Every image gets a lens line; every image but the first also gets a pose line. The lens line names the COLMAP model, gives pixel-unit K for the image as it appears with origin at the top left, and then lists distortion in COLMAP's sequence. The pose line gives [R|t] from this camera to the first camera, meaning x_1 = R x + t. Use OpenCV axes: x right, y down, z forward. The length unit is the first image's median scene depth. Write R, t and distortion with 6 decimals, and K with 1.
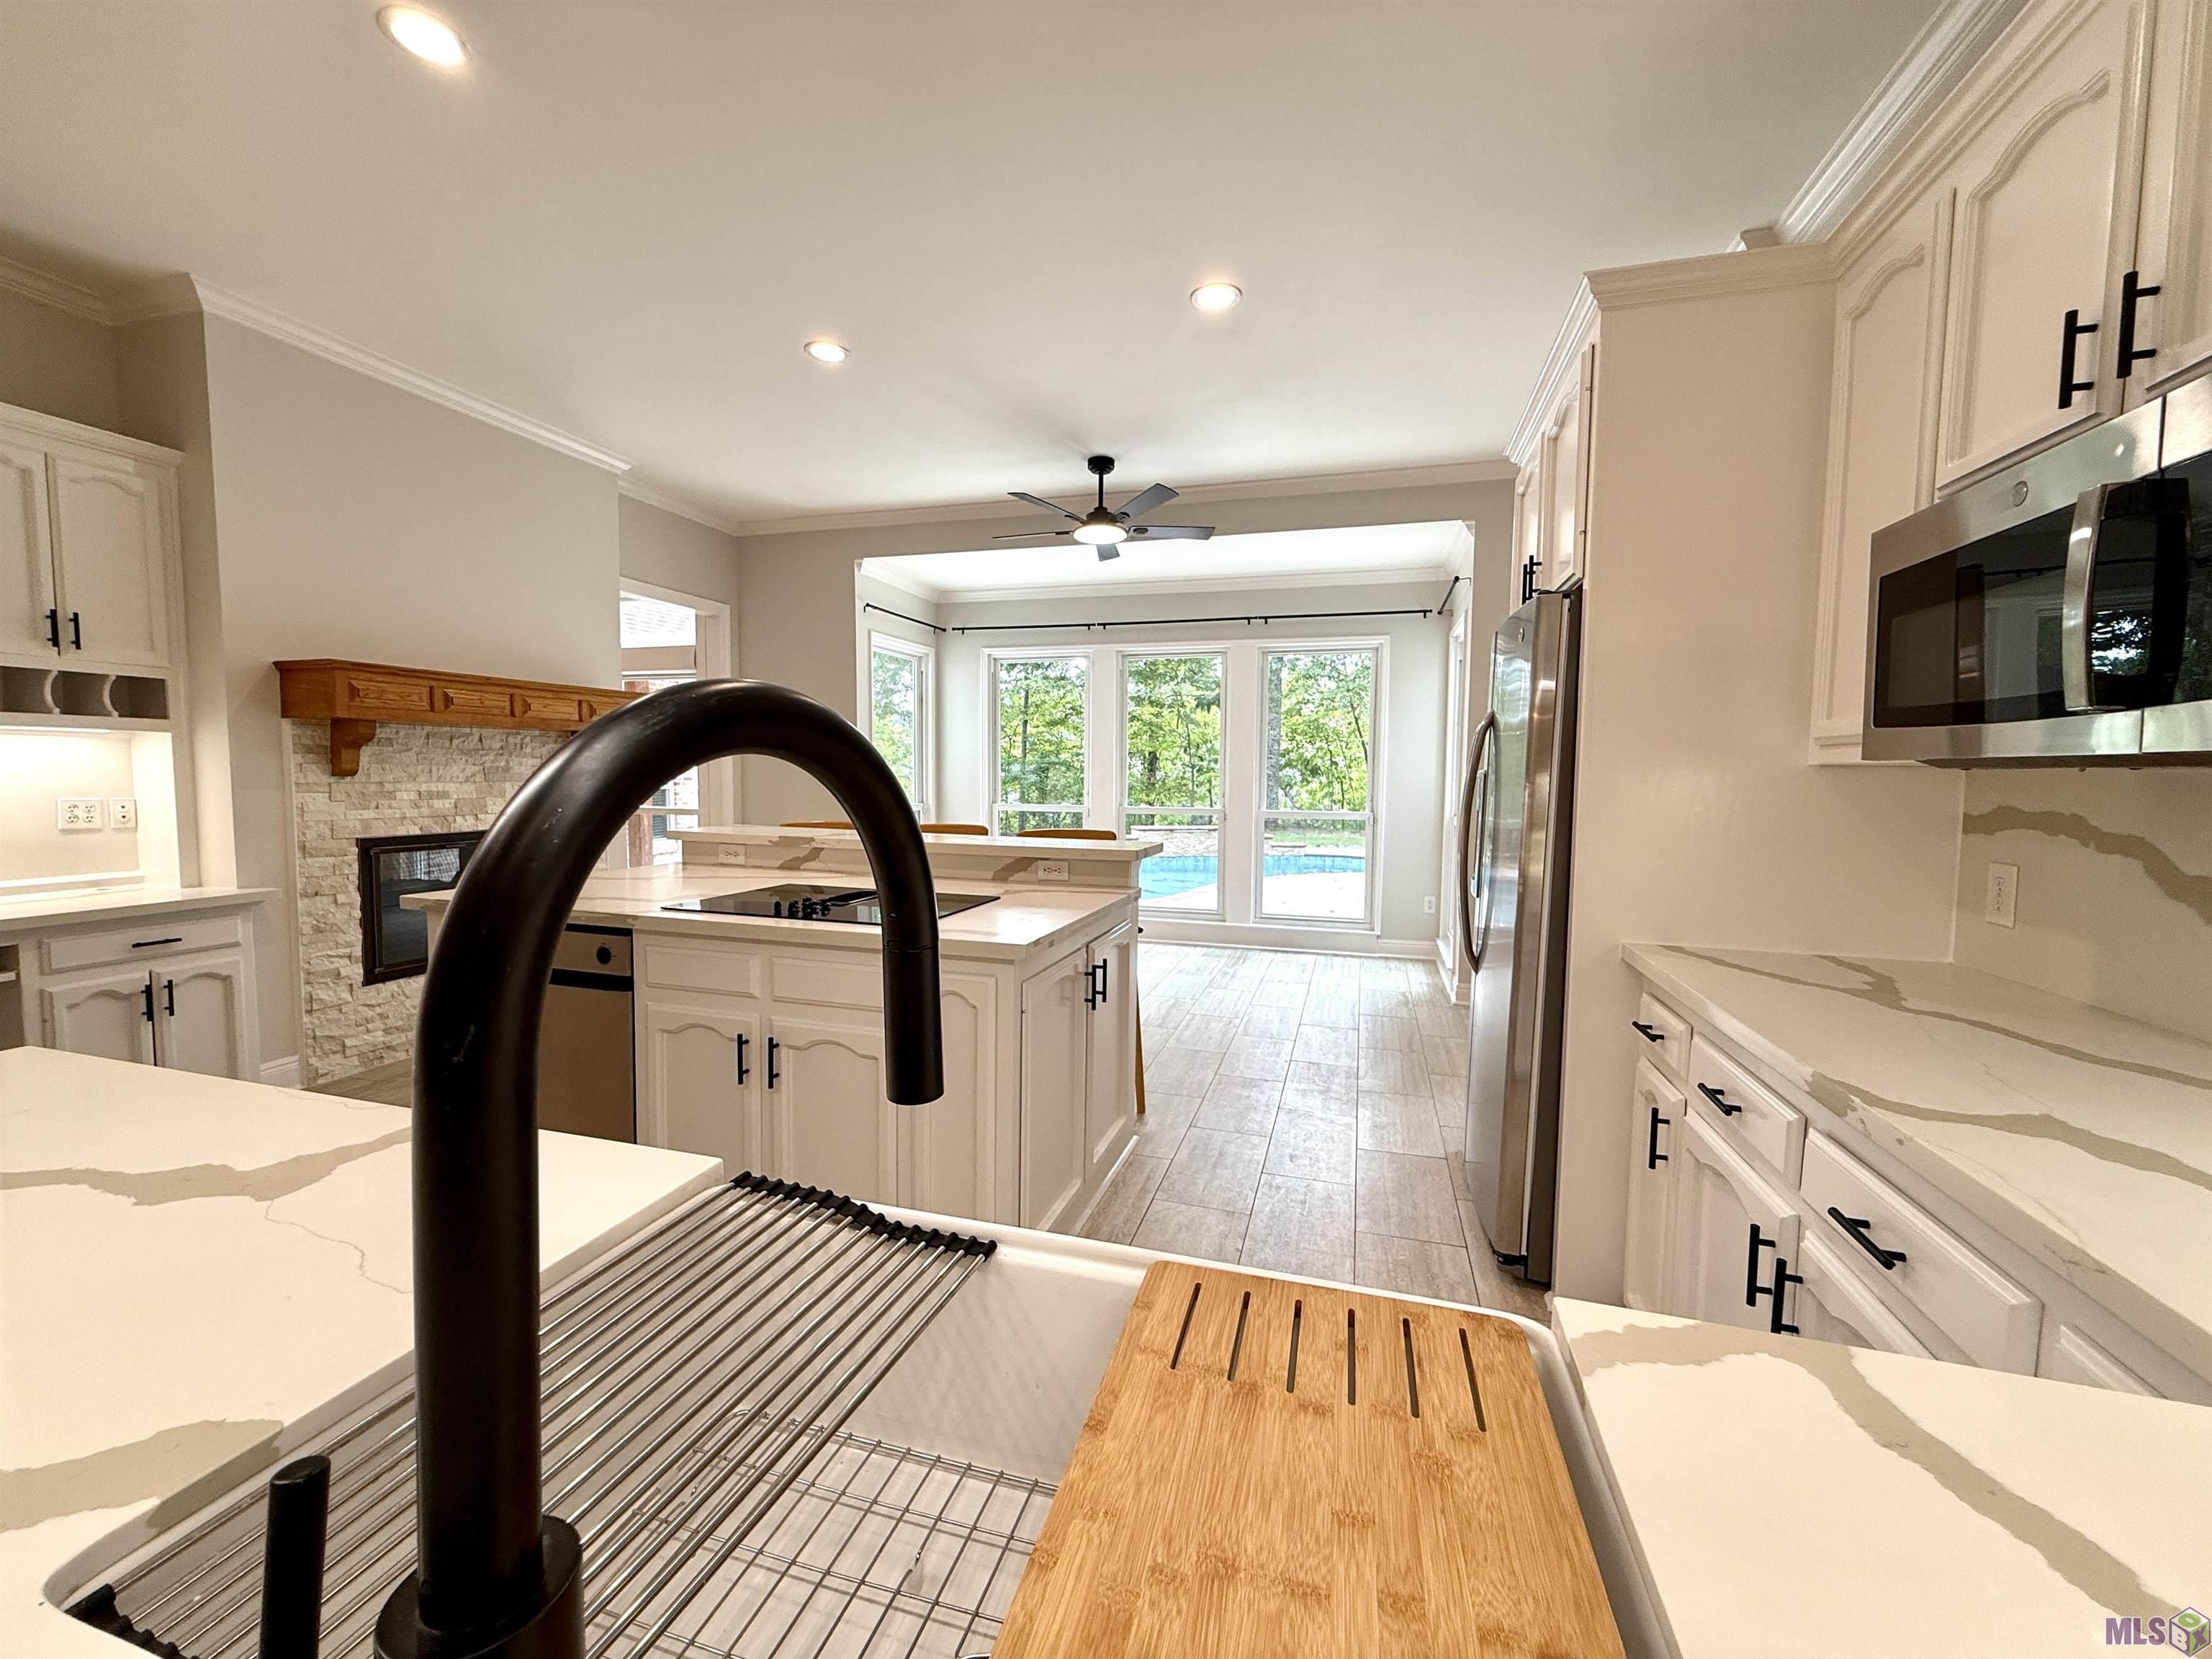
lens RADIAL K [[880.5, 0, 1101.2], [0, 880.5, 829.5], [0, 0, 1]] dist [0.000439, 0.000078]
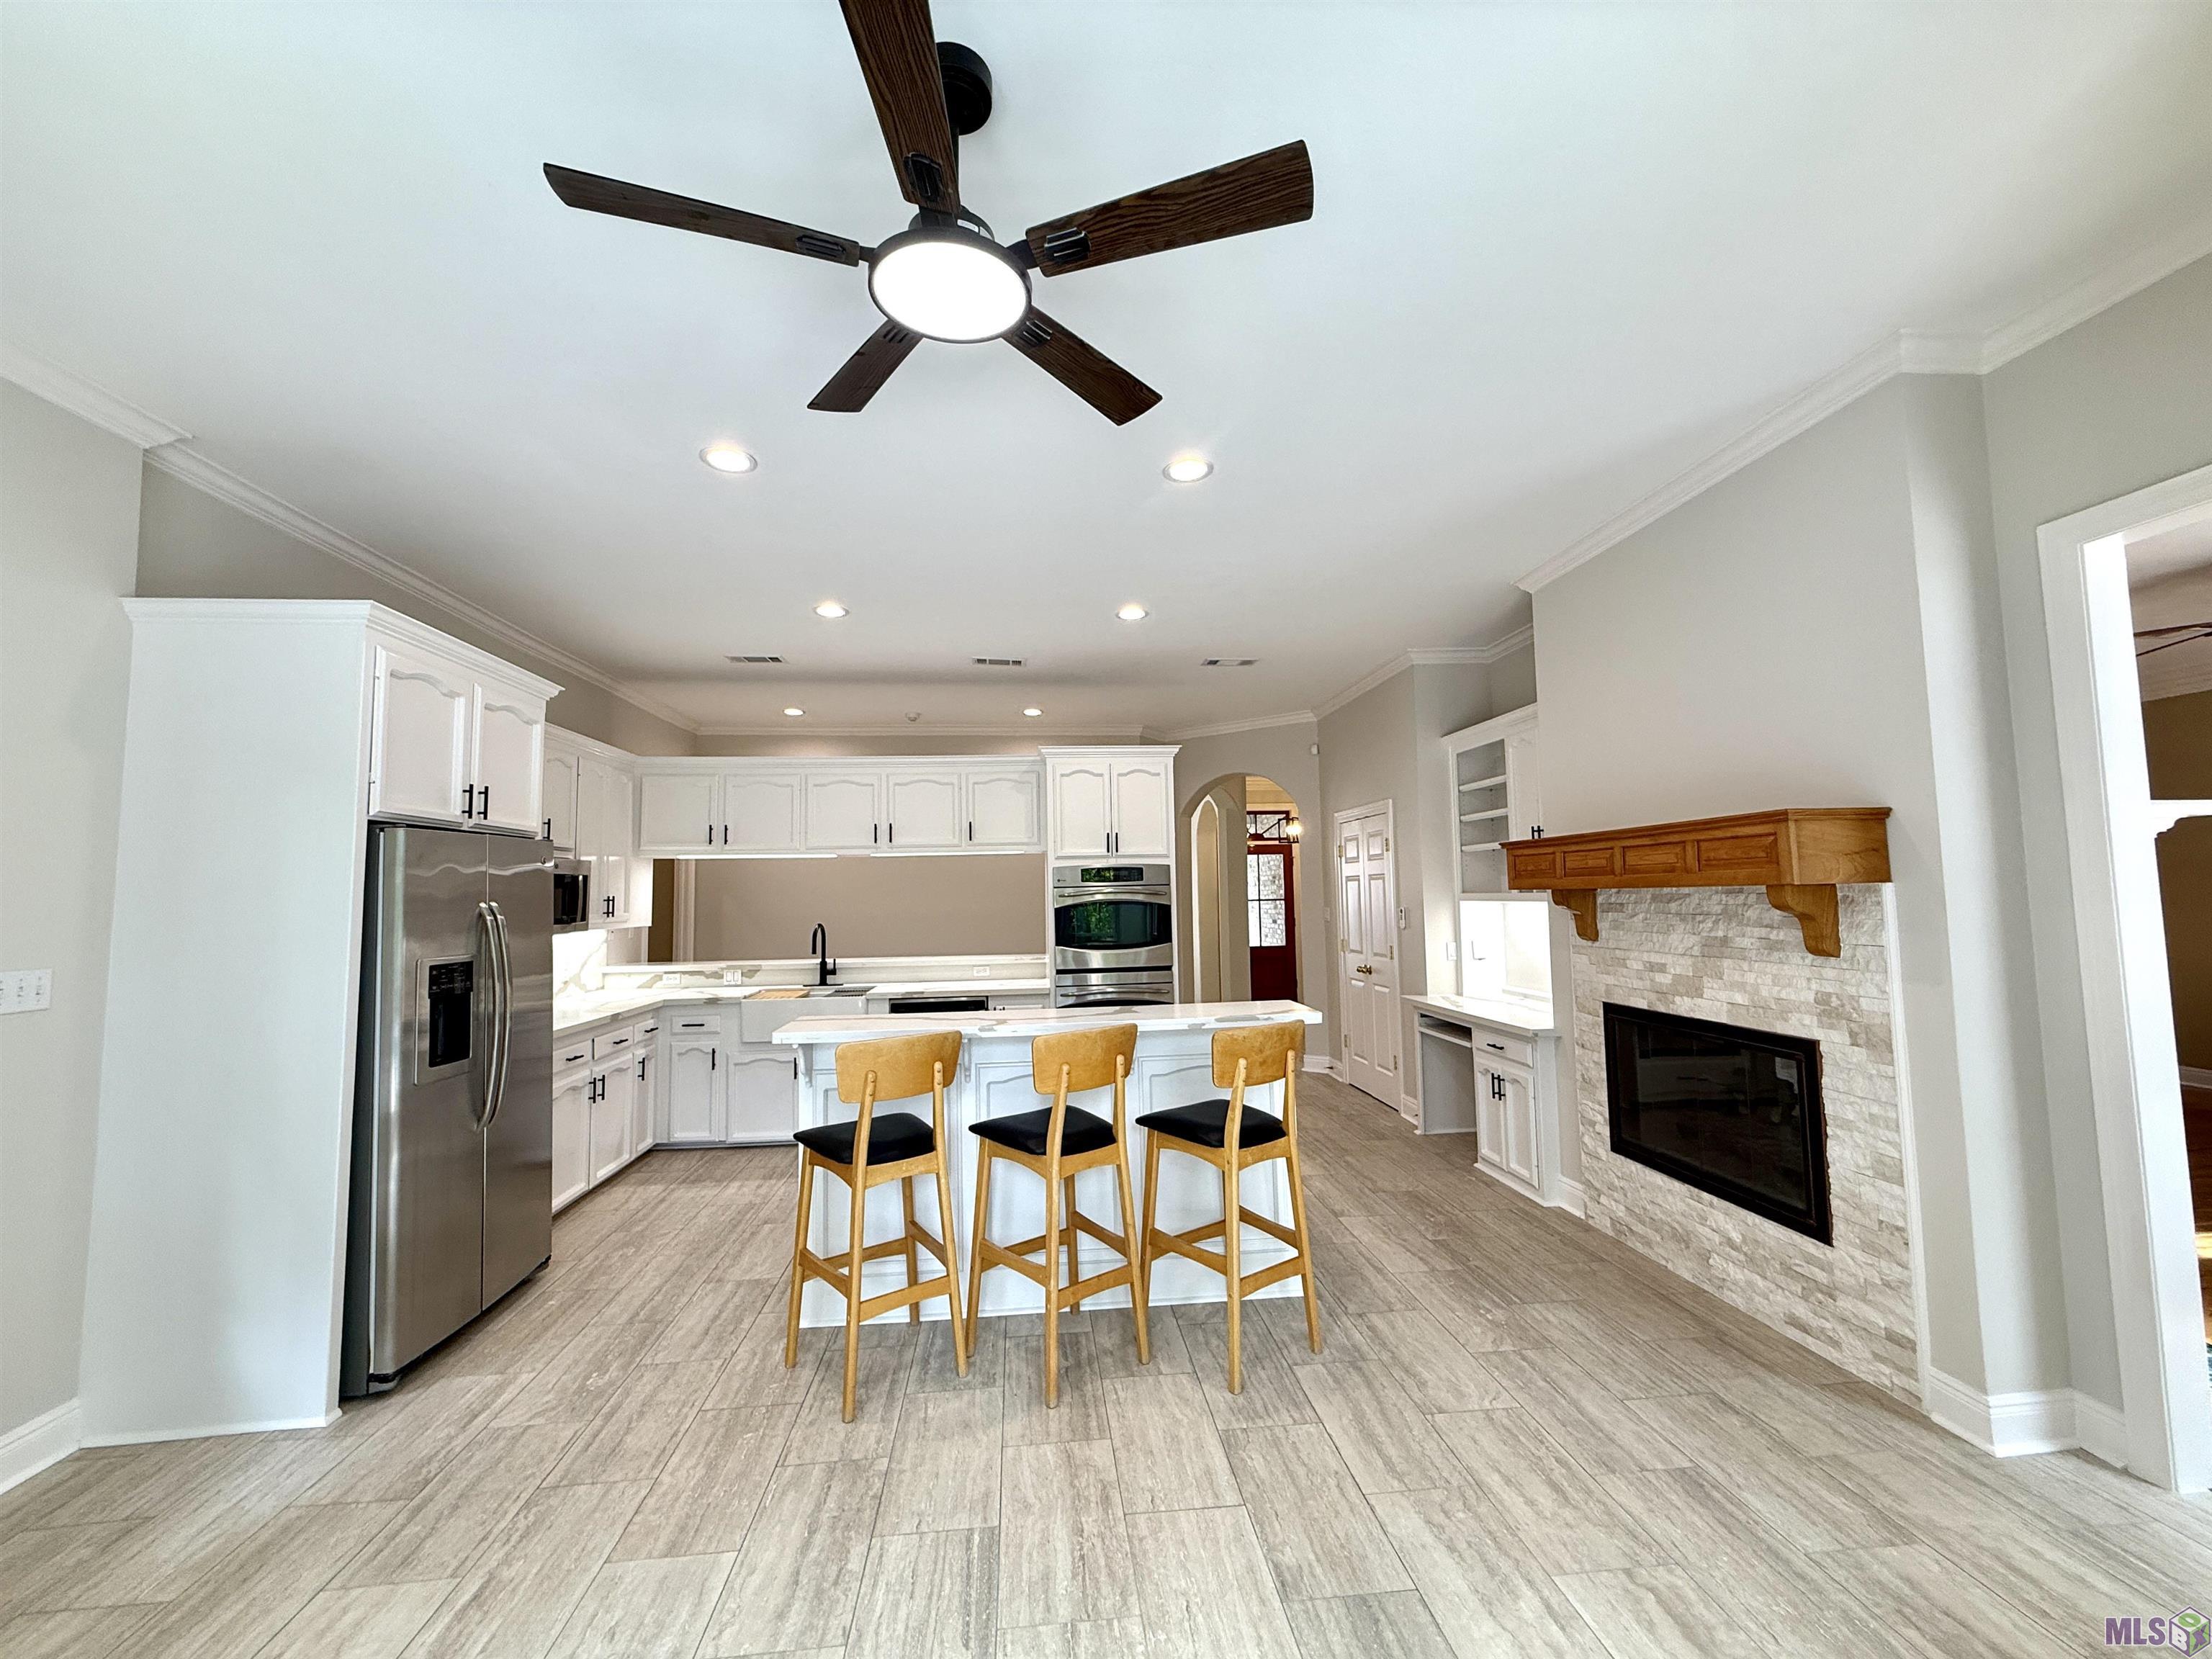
lens RADIAL K [[880.5, 0, 1101.2], [0, 880.5, 829.5], [0, 0, 1]] dist [0.000439, 0.000078]
pose [[-0.927835, -0.022900, -0.372287, 0.081802], [-0.017065, 0.999675, -0.018960, -0.152400], [0.372600, -0.011238, -0.927924, 1.636564]]
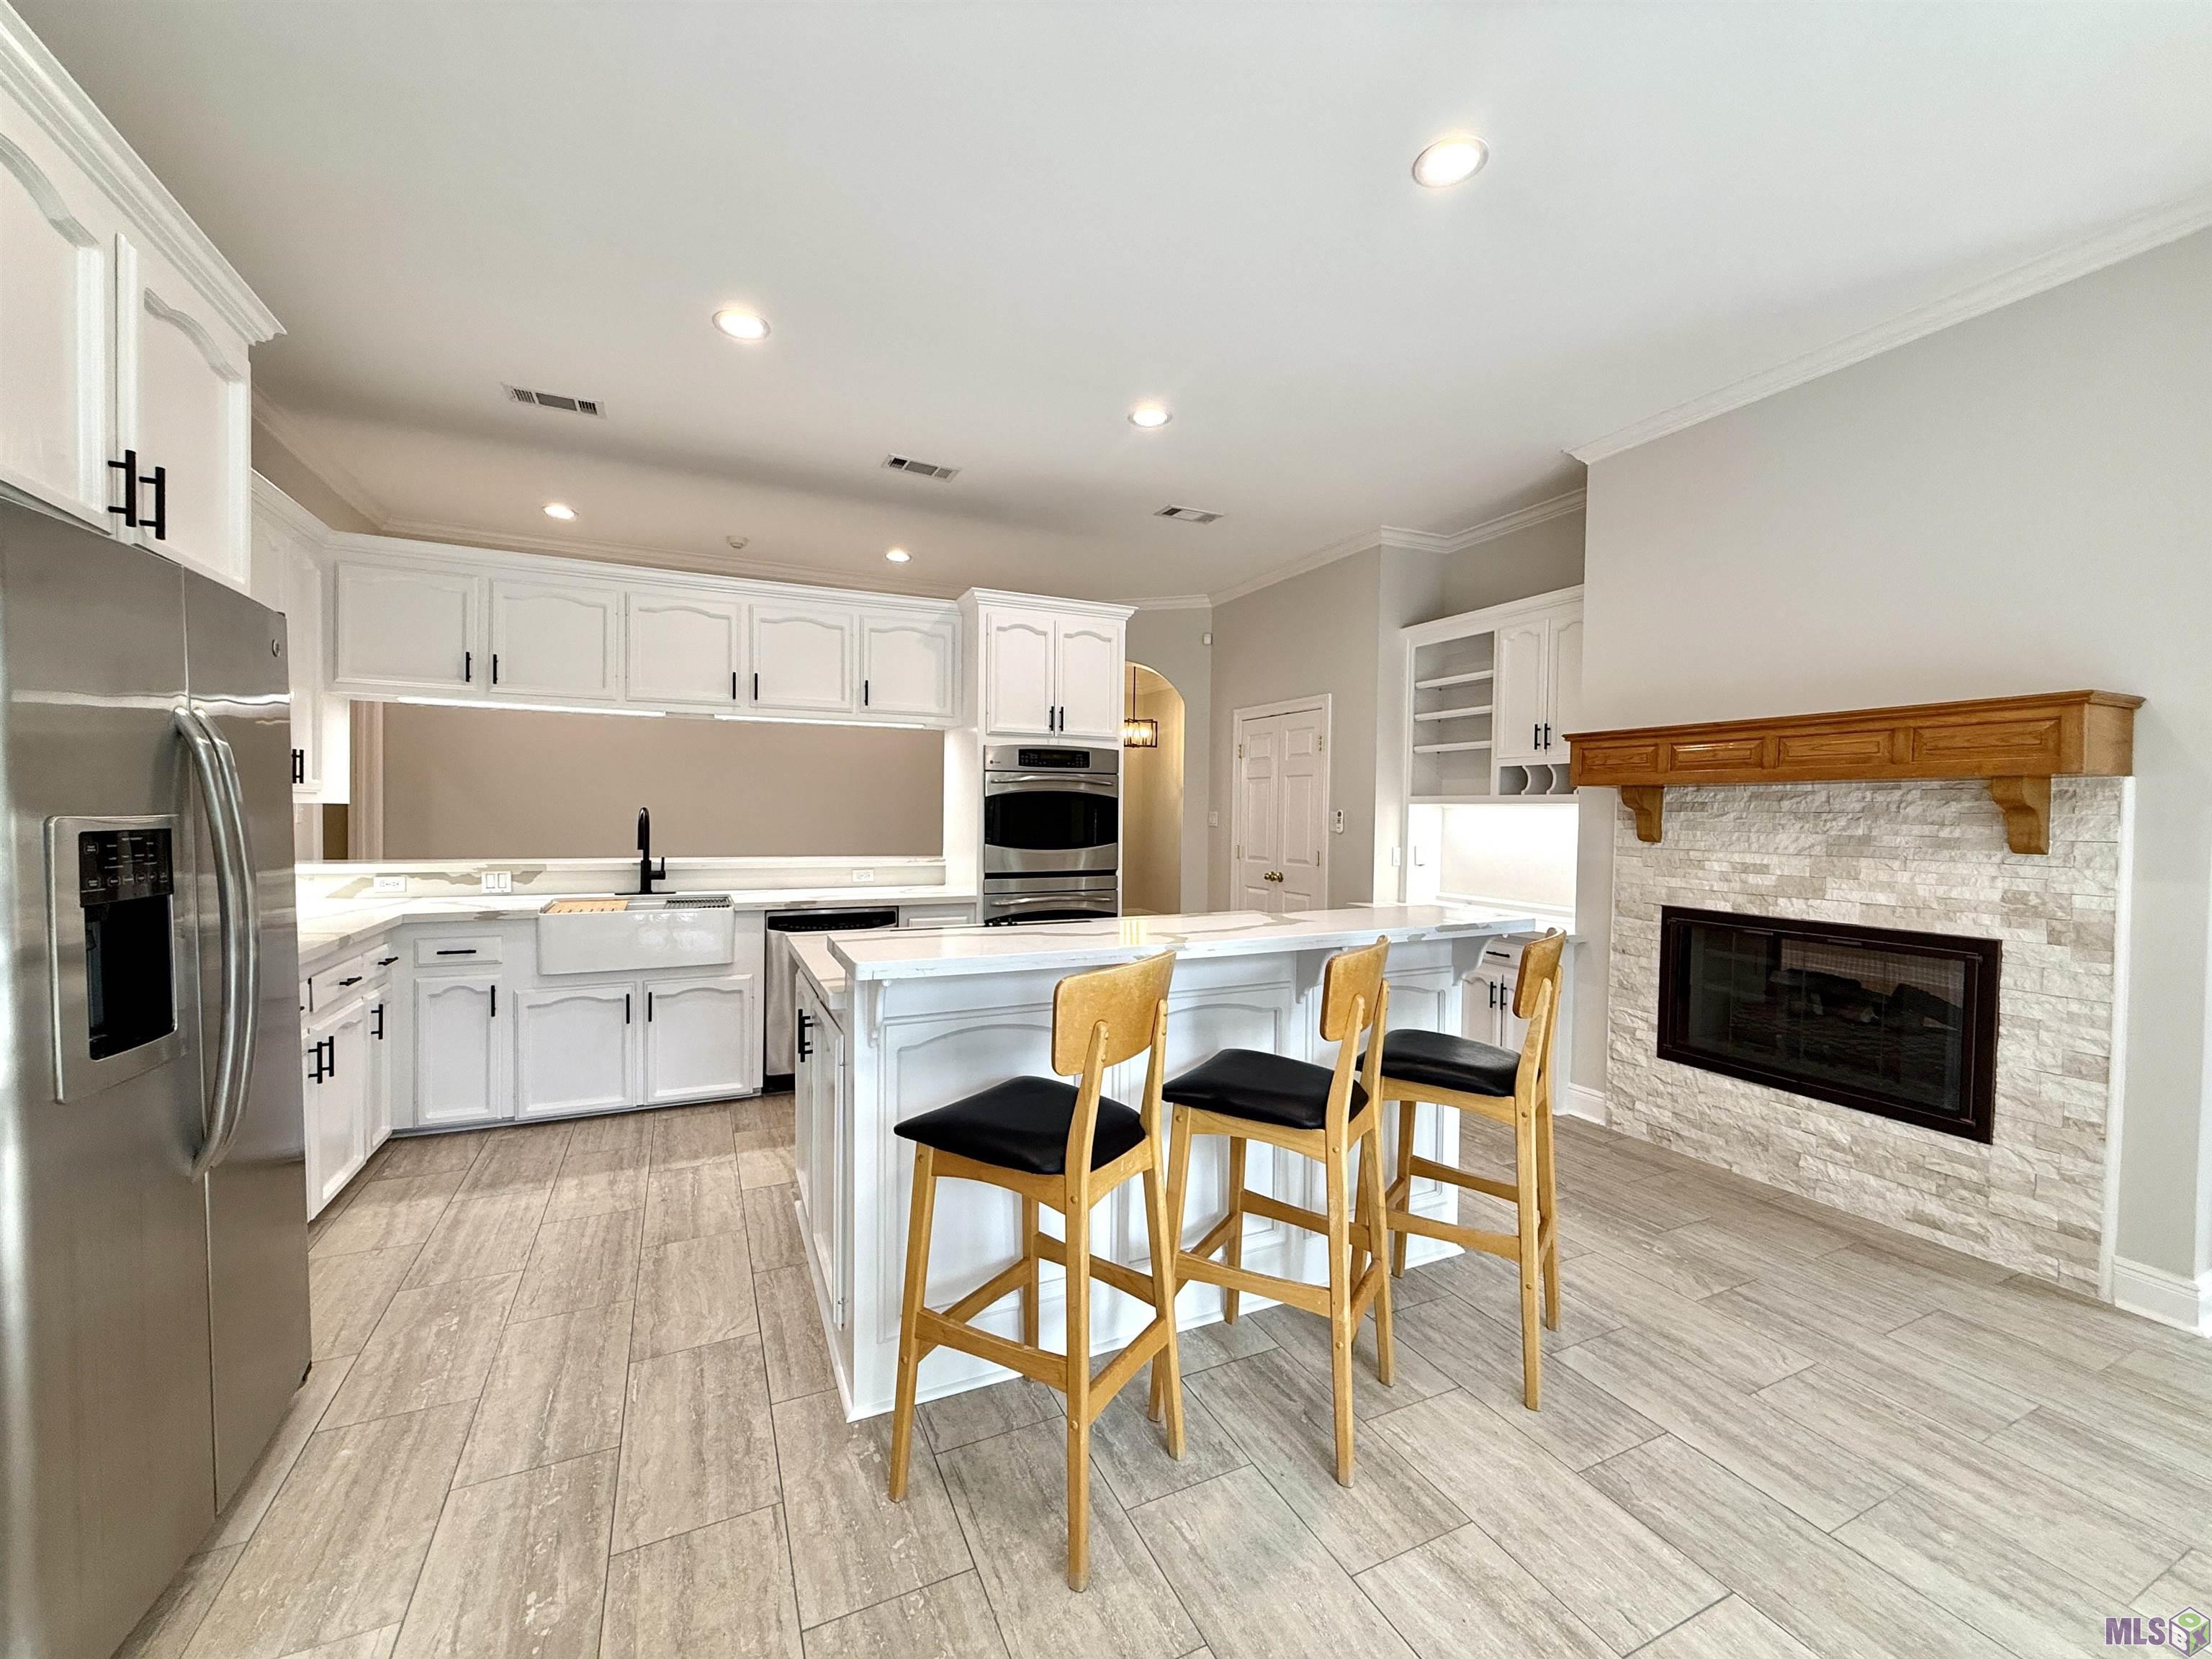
lens RADIAL K [[880.5, 0, 1101.2], [0, 880.5, 829.5], [0, 0, 1]] dist [0.000439, 0.000078]
pose [[-0.747300, -0.007163, -0.664448, 0.258928], [-0.064919, 0.995945, 0.062278, -0.089278], [0.661308, 0.089675, -0.744735, 1.233253]]
